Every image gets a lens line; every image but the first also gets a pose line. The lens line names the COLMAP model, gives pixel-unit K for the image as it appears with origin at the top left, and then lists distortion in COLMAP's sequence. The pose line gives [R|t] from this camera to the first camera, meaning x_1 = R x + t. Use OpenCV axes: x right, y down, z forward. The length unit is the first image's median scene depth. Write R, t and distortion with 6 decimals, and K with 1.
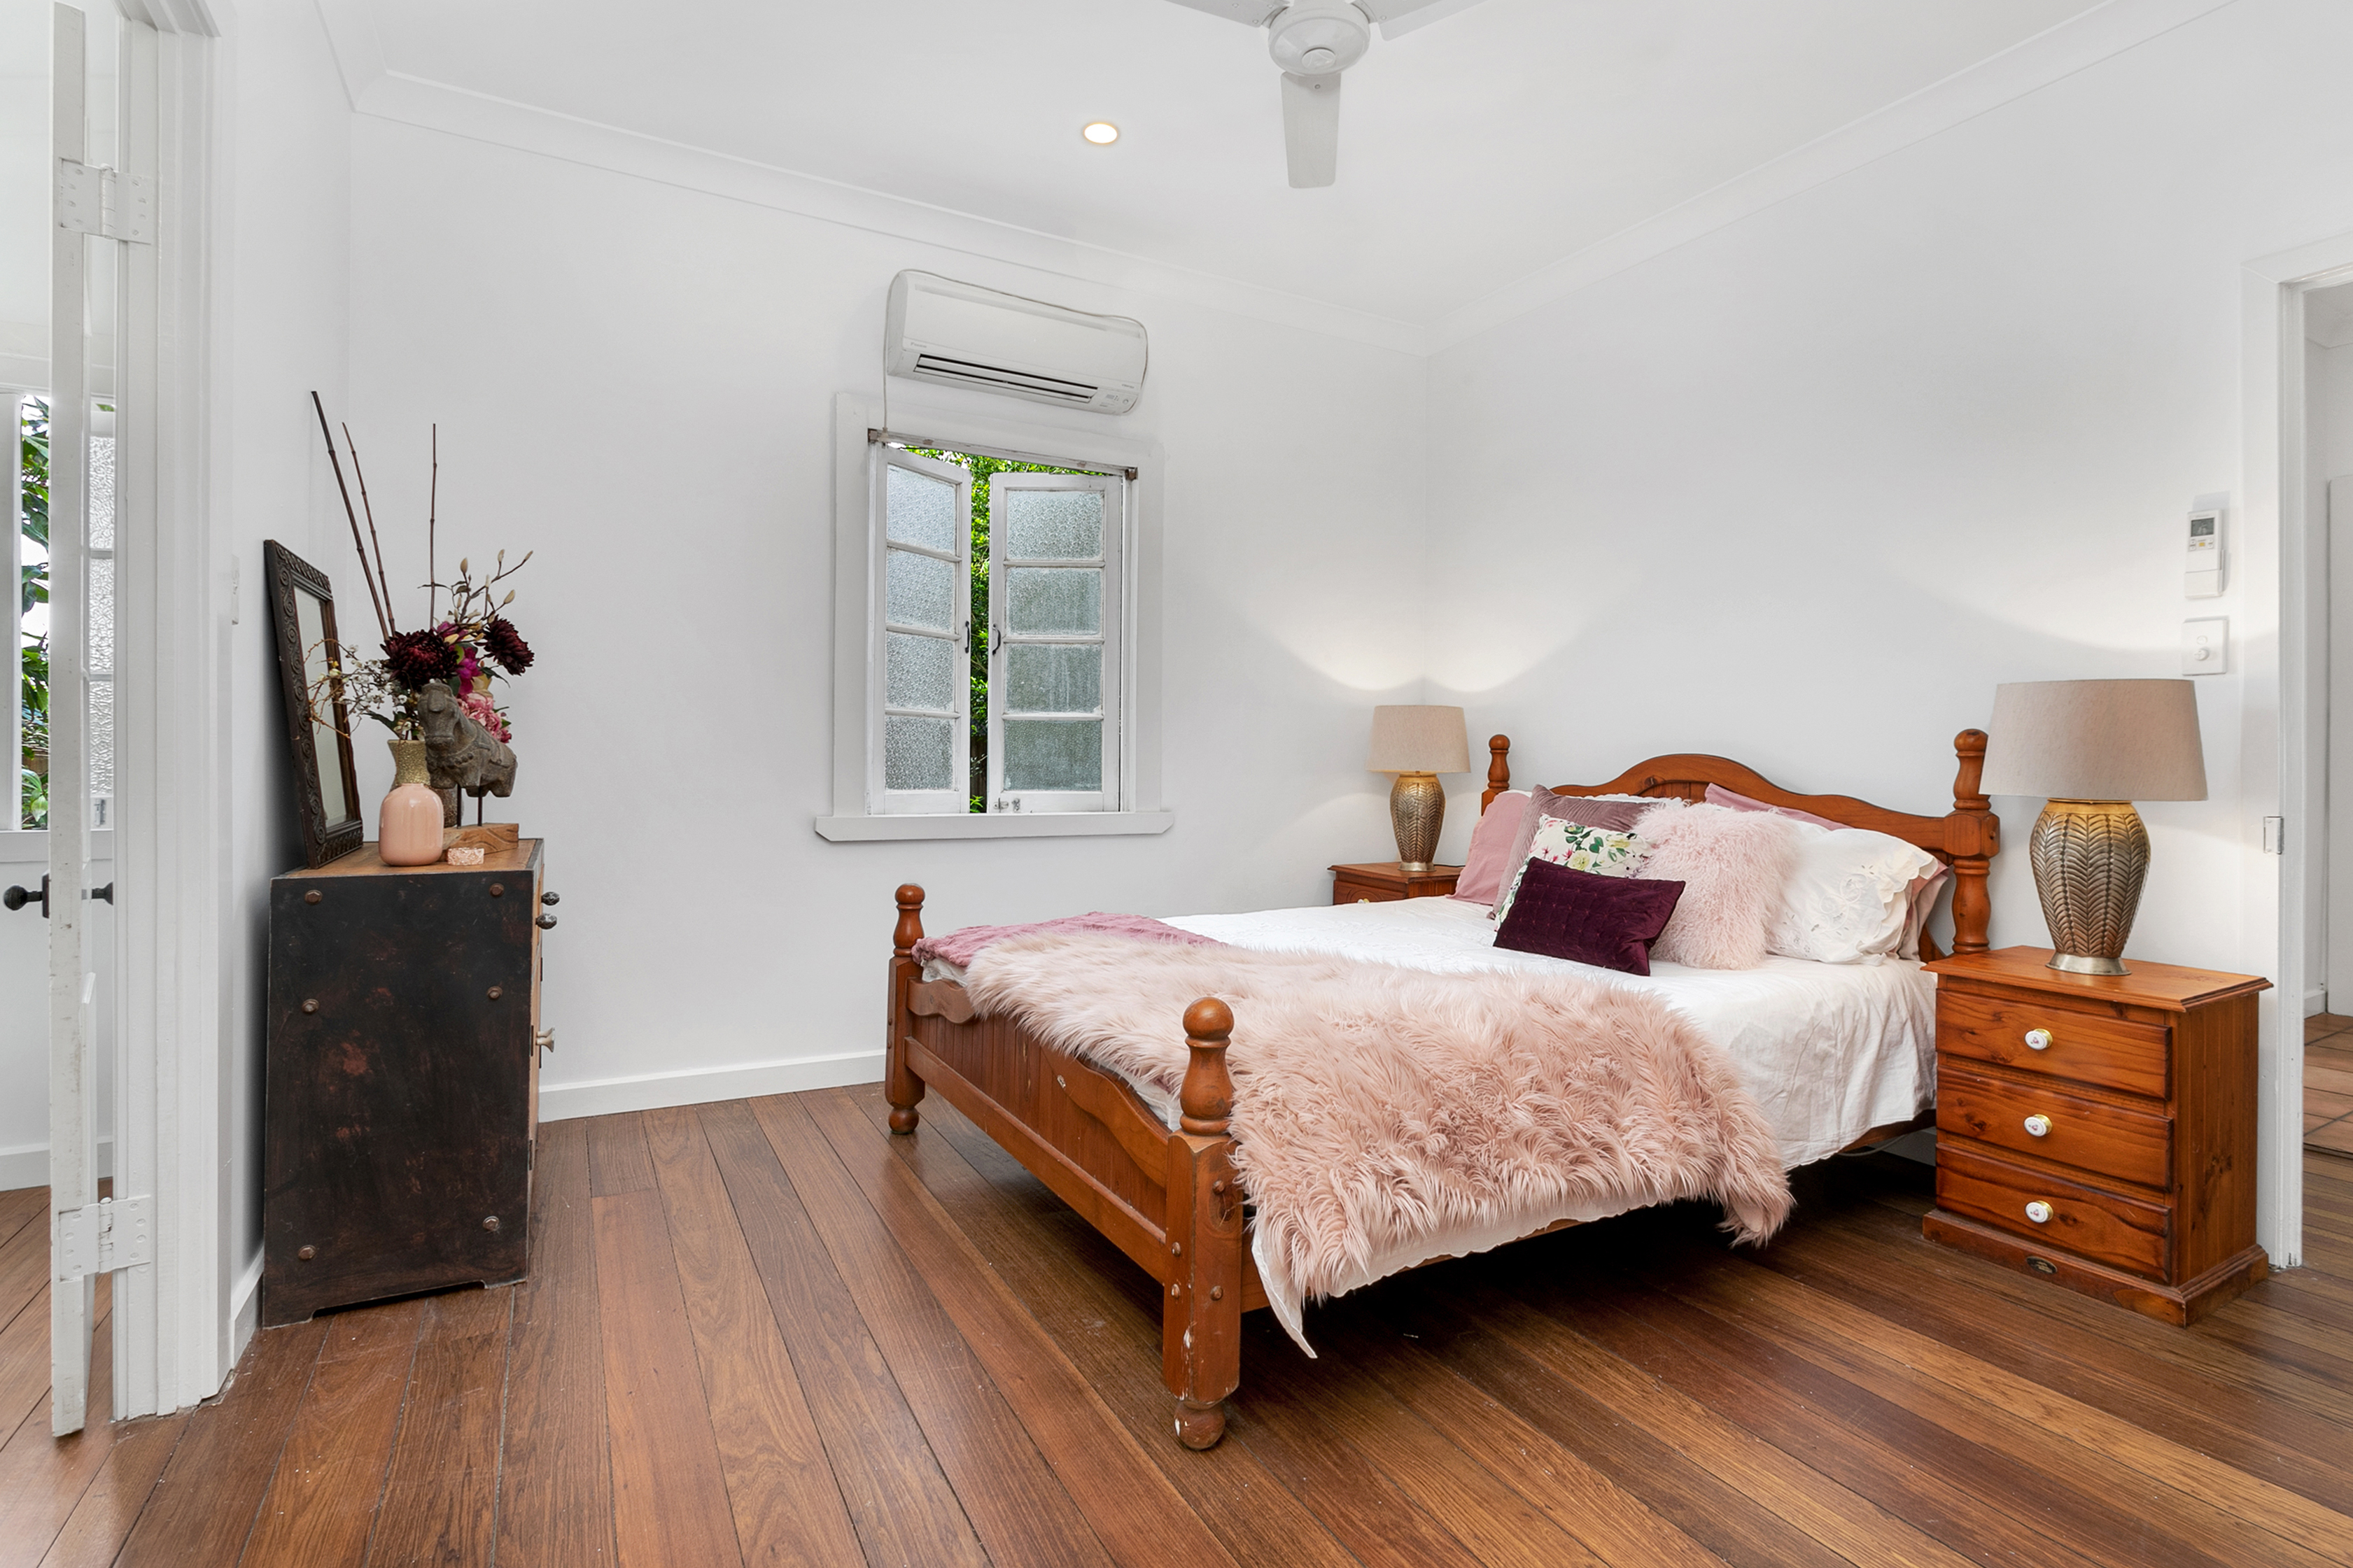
lens RADIAL K [[1129.9, 0, 1176.5], [0, 1129.9, 784.0], [0, 0, 1]] dist [-0.009169, 0.000771]
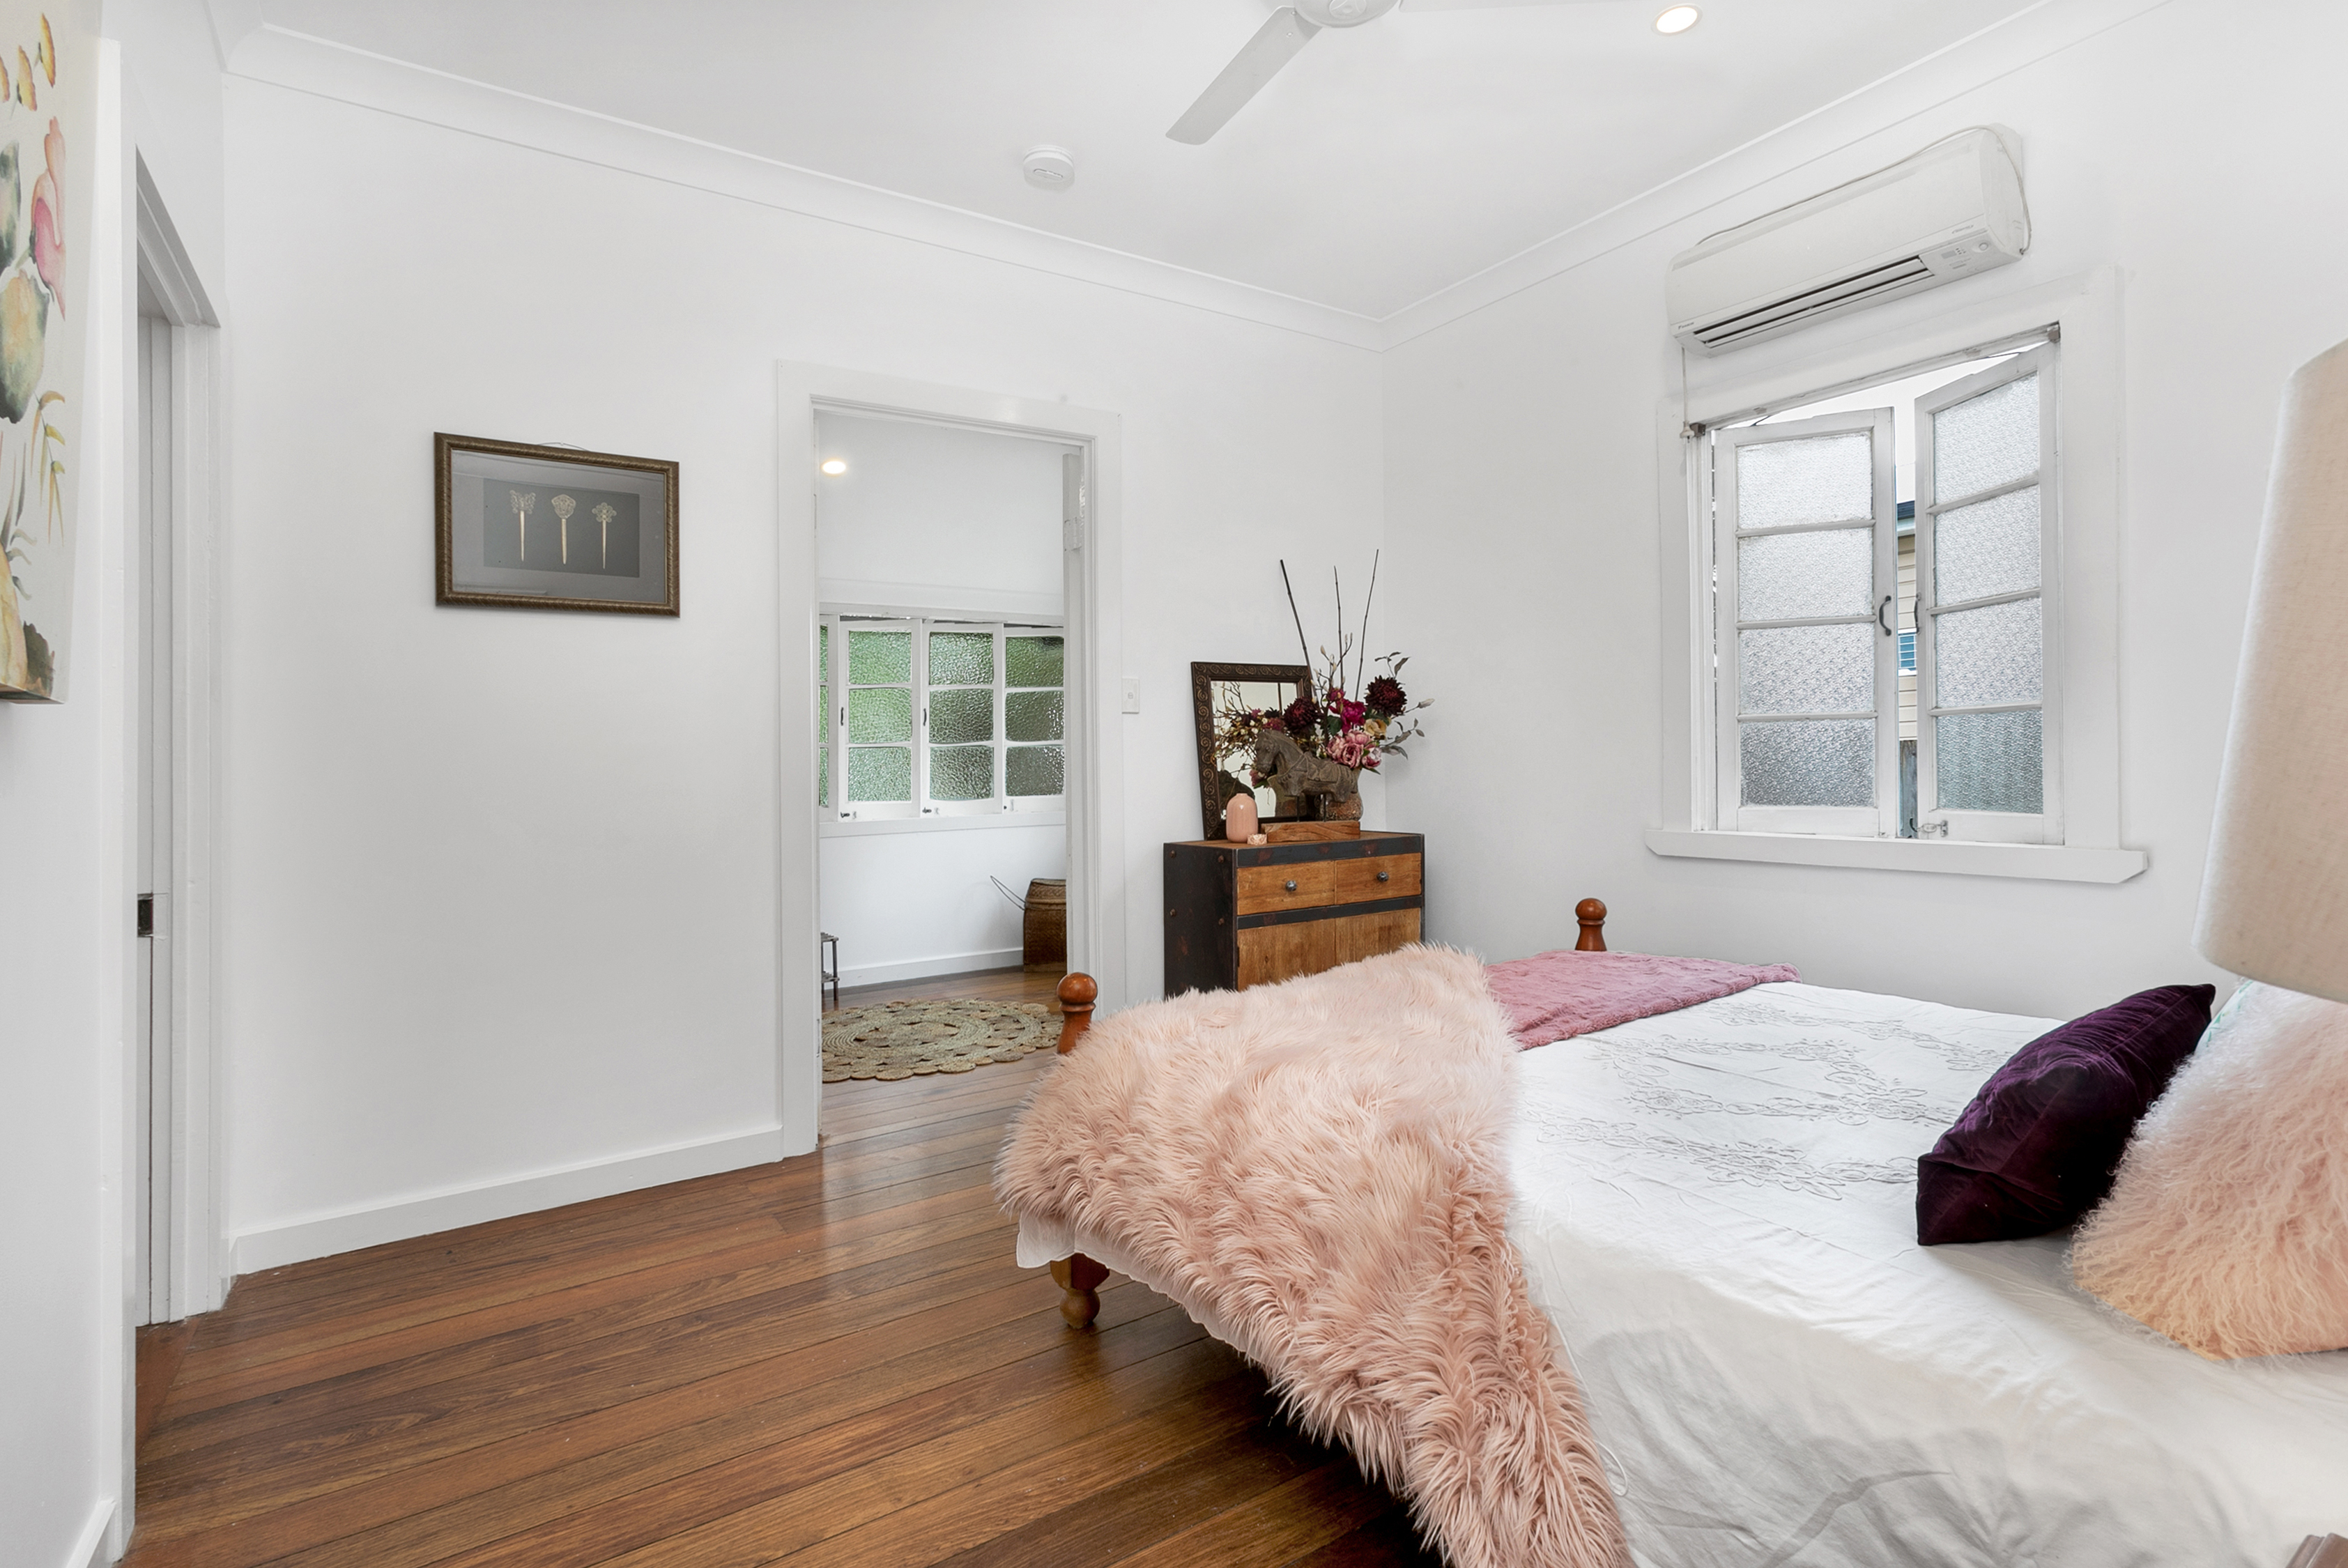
lens RADIAL K [[1099.0, 0, 1174.0], [0, 1099.0, 784.0], [0, 0, 1]] dist [-0.000746, -0.000047]
pose [[0.097285, -0.000421, -0.995256, 0.586742], [-0.001059, 0.999999, -0.000527, -0.011219], [0.995256, 0.001105, 0.097285, 0.455692]]
